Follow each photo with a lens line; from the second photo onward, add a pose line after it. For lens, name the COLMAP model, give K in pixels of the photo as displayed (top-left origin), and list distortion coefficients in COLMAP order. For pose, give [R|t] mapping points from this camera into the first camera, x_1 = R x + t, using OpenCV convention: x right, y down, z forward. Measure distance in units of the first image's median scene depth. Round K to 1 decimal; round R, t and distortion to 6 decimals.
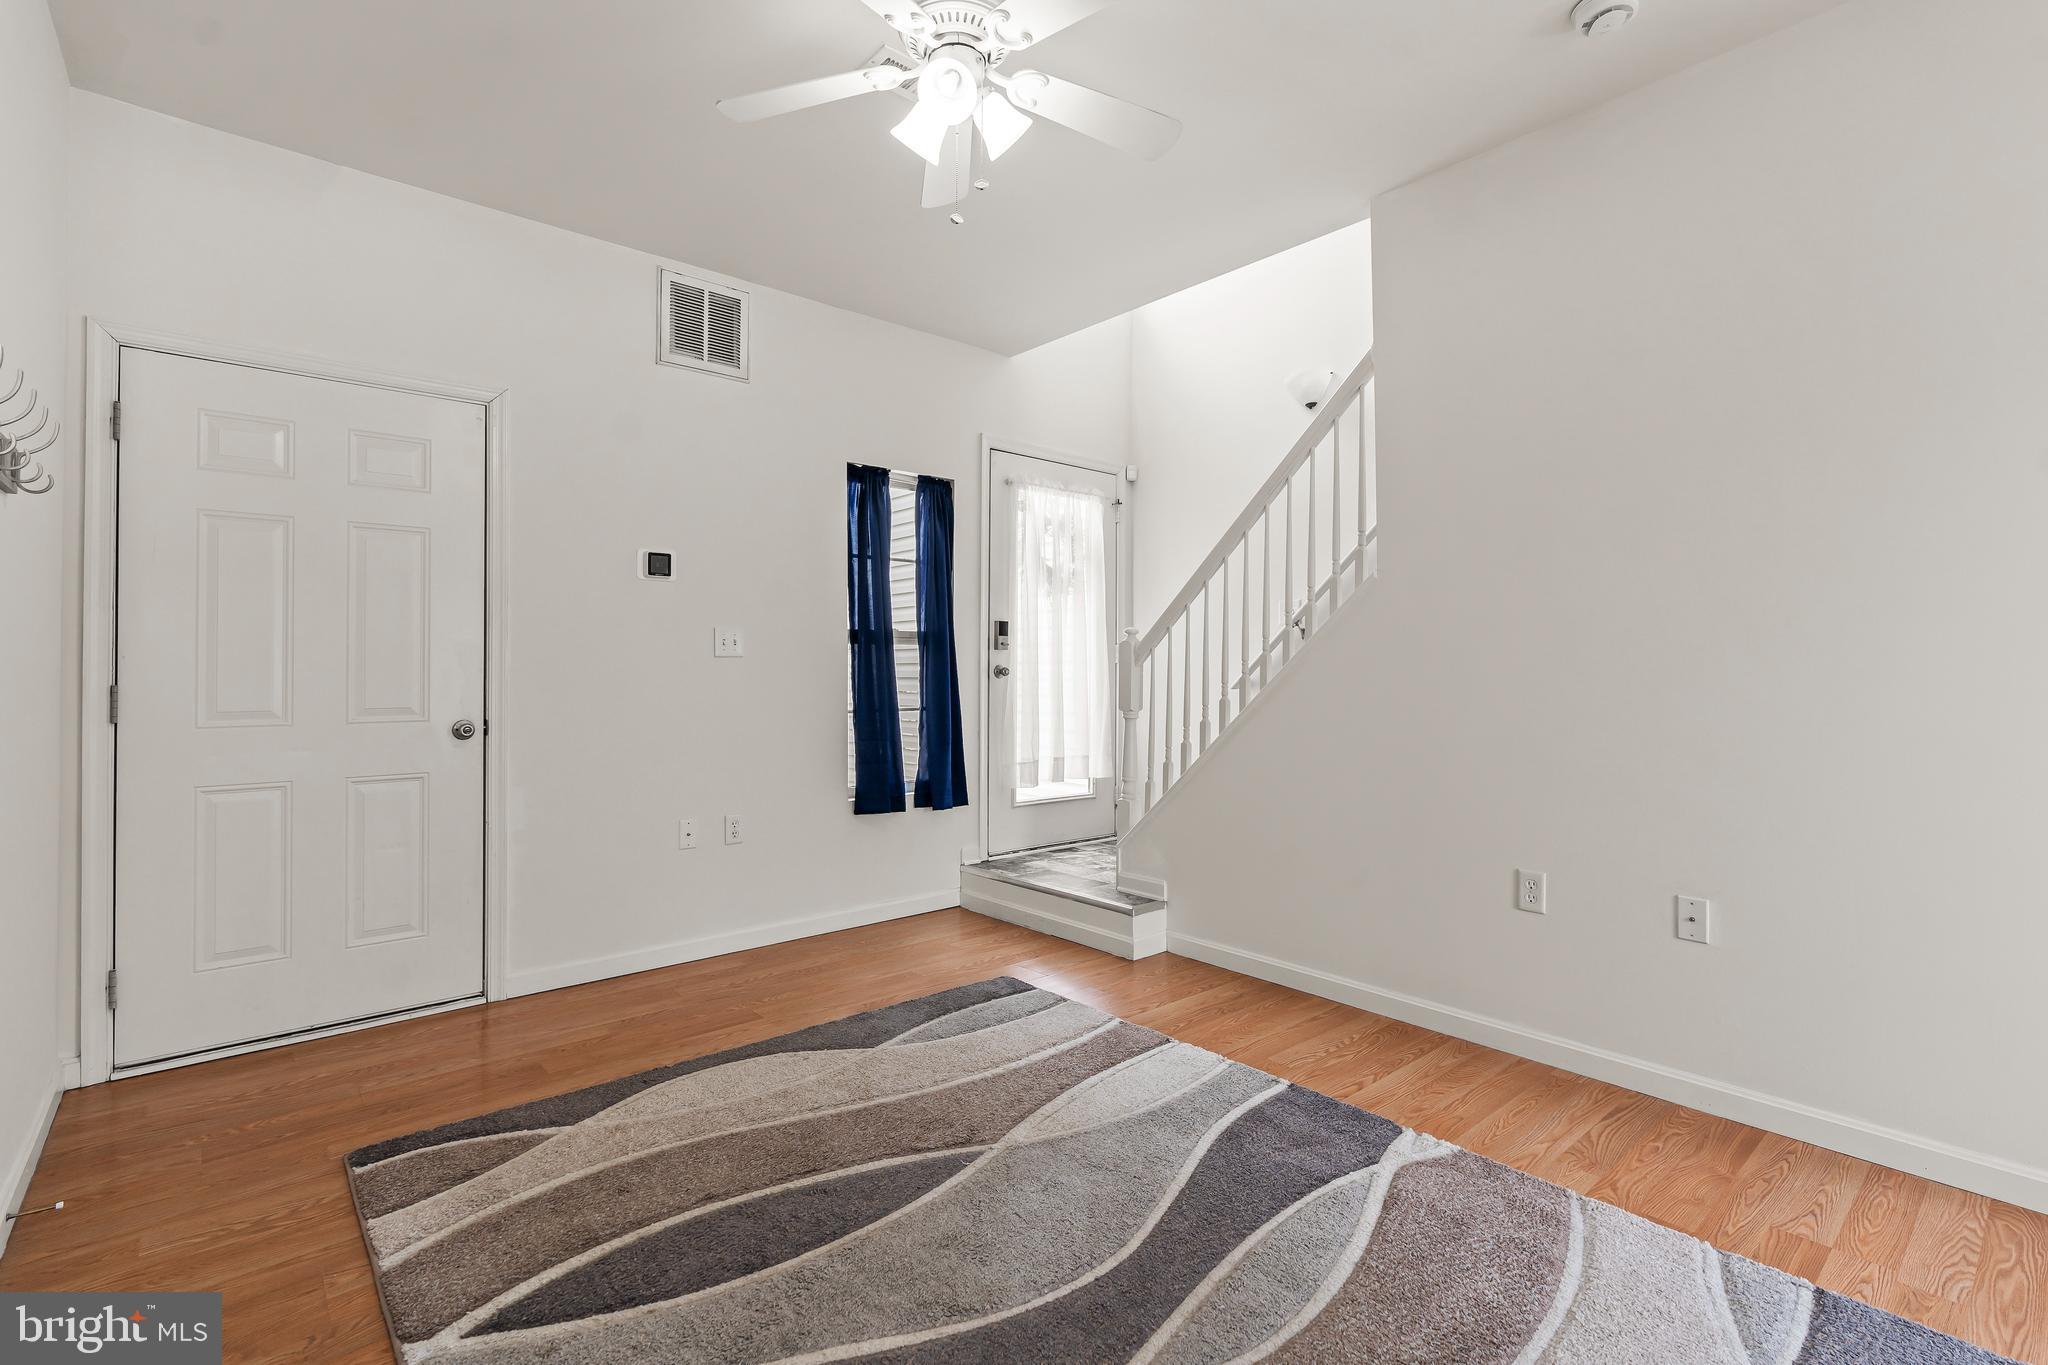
lens RADIAL K [[934.5, 0, 1017.7], [0, 934.5, 662.2], [0, 0, 1]] dist [-0.007608, 0.003896]
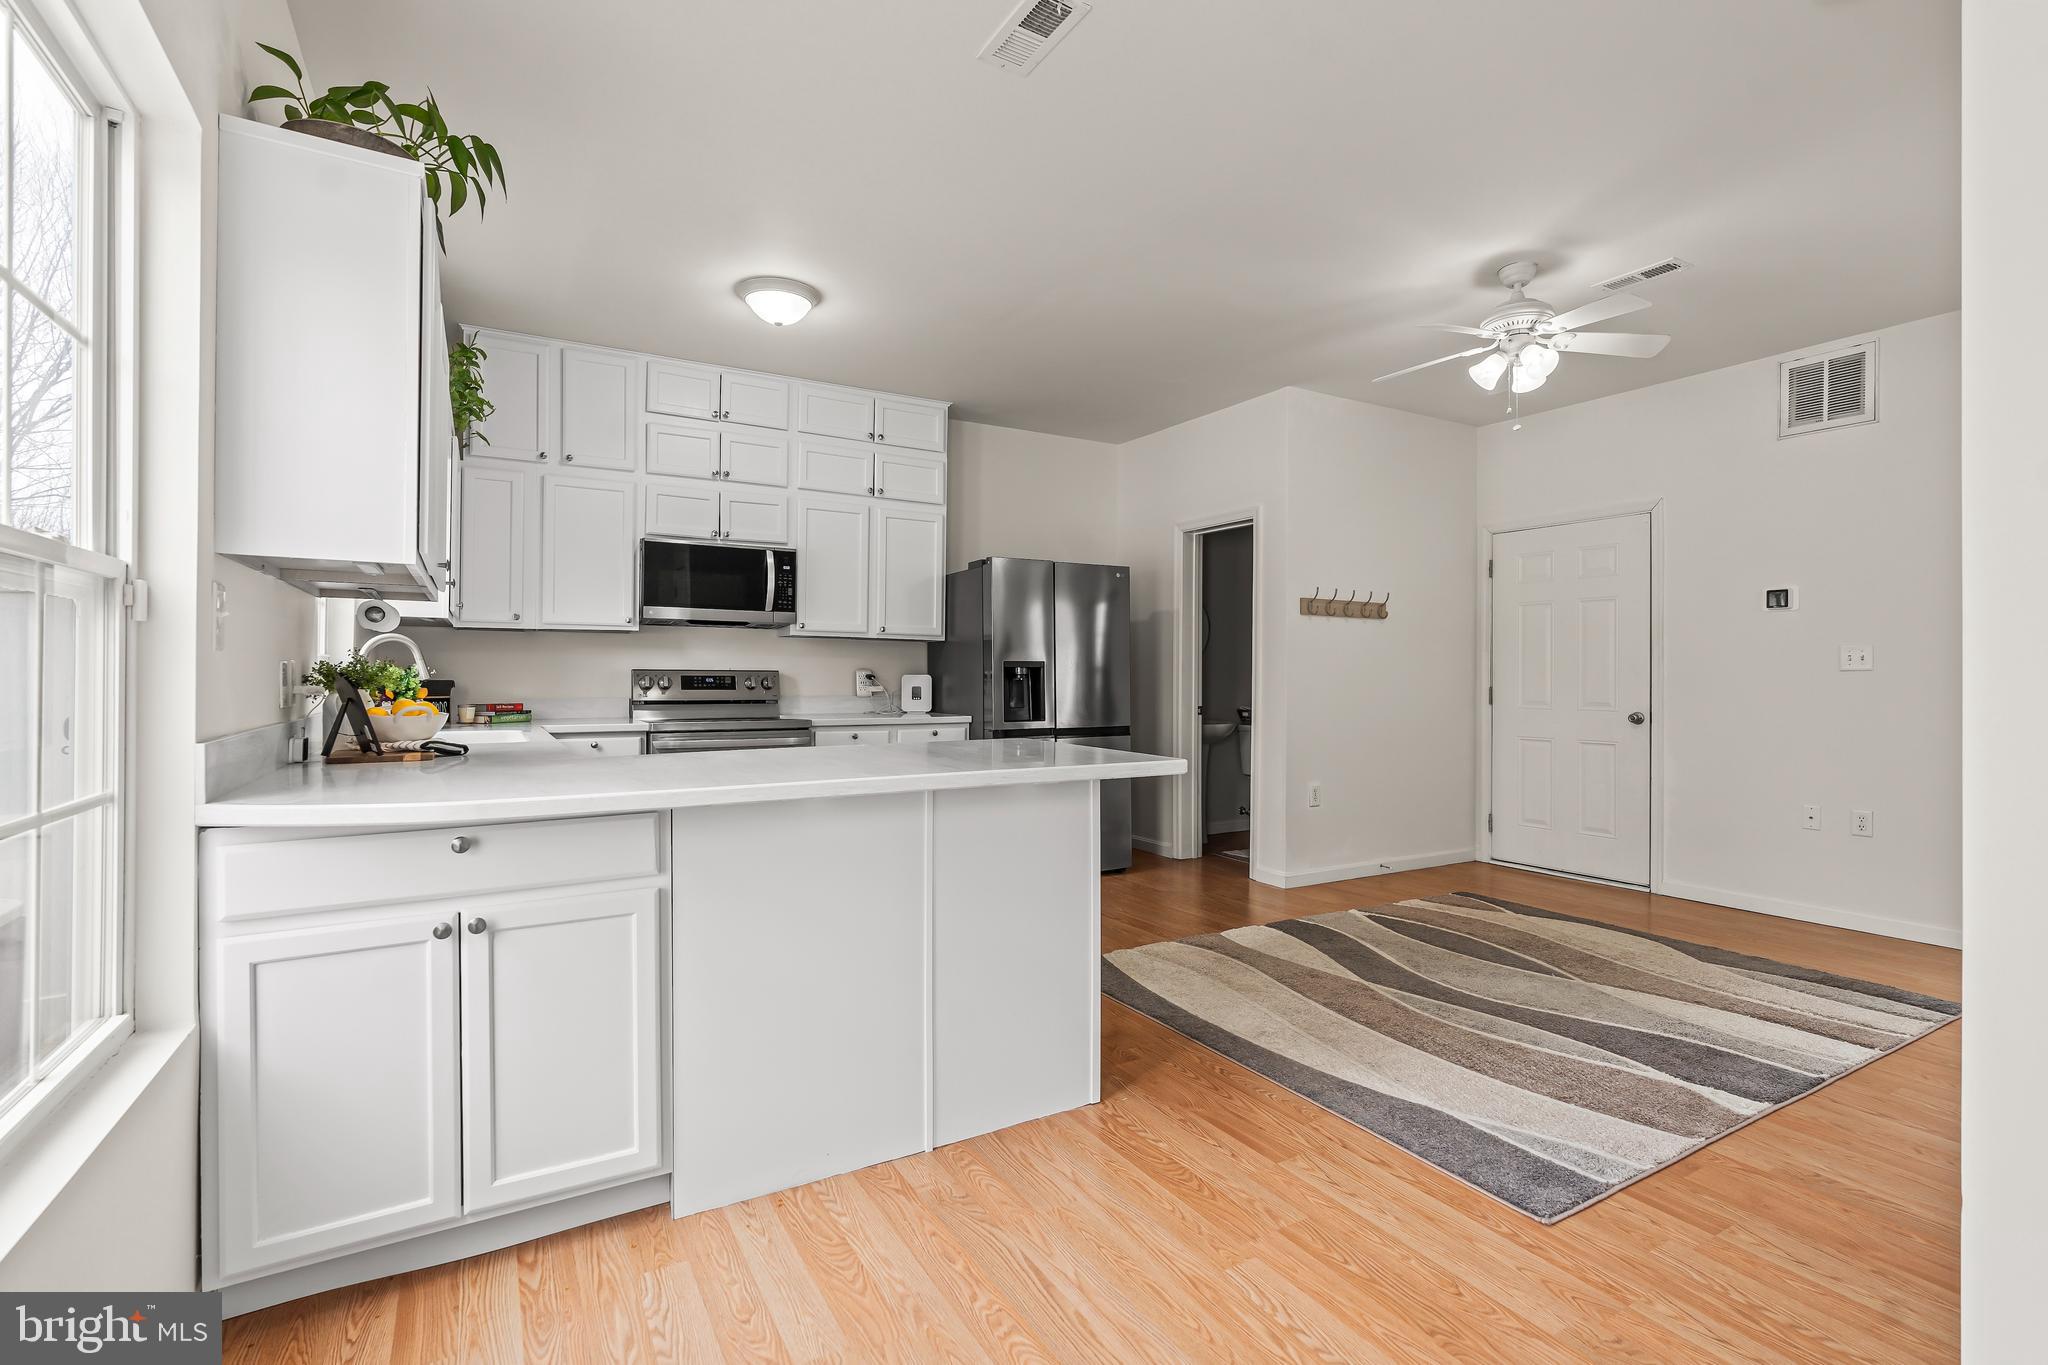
lens RADIAL K [[934.5, 0, 1023.0], [0, 934.5, 675.6], [0, 0, 1]] dist [-0.007608, 0.003896]
pose [[-0.183253, -0.004547, -0.983055, 1.193254], [0.001546, 0.999987, -0.004914, 0.005382], [0.983065, -0.002420, -0.183243, 0.253037]]
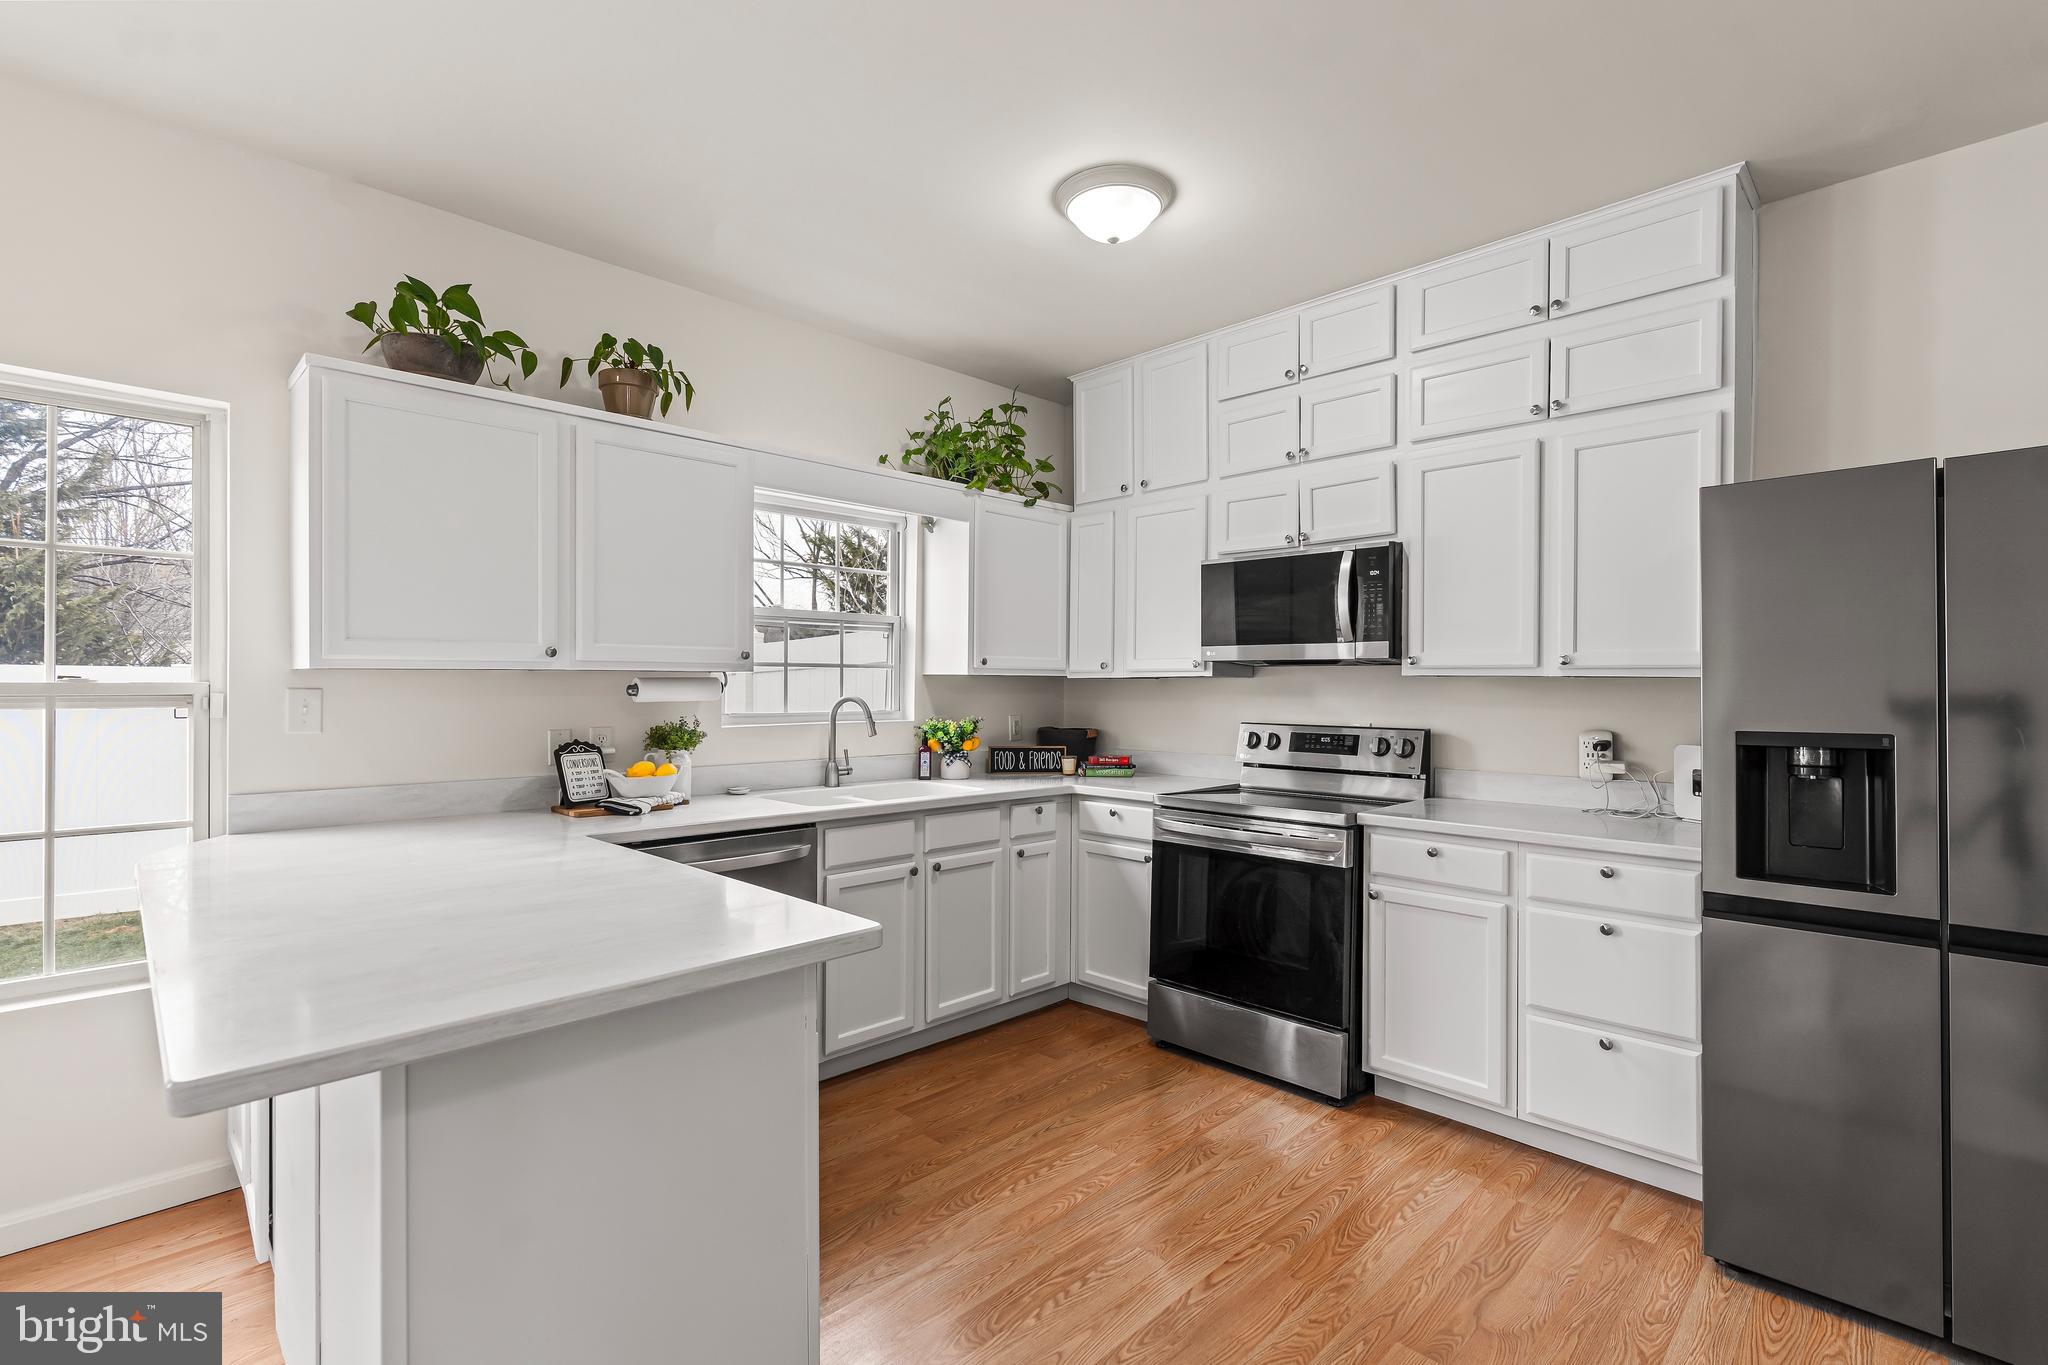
lens RADIAL K [[934.5, 0, 1016.2], [0, 934.5, 682.6], [0, 0, 1]] dist [-0.007608, 0.003896]
pose [[-0.997335, -0.004826, -0.072802, 0.184759], [-0.004205, 0.999954, -0.008675, -0.054538], [0.072841, -0.008345, -0.997309, 0.555476]]
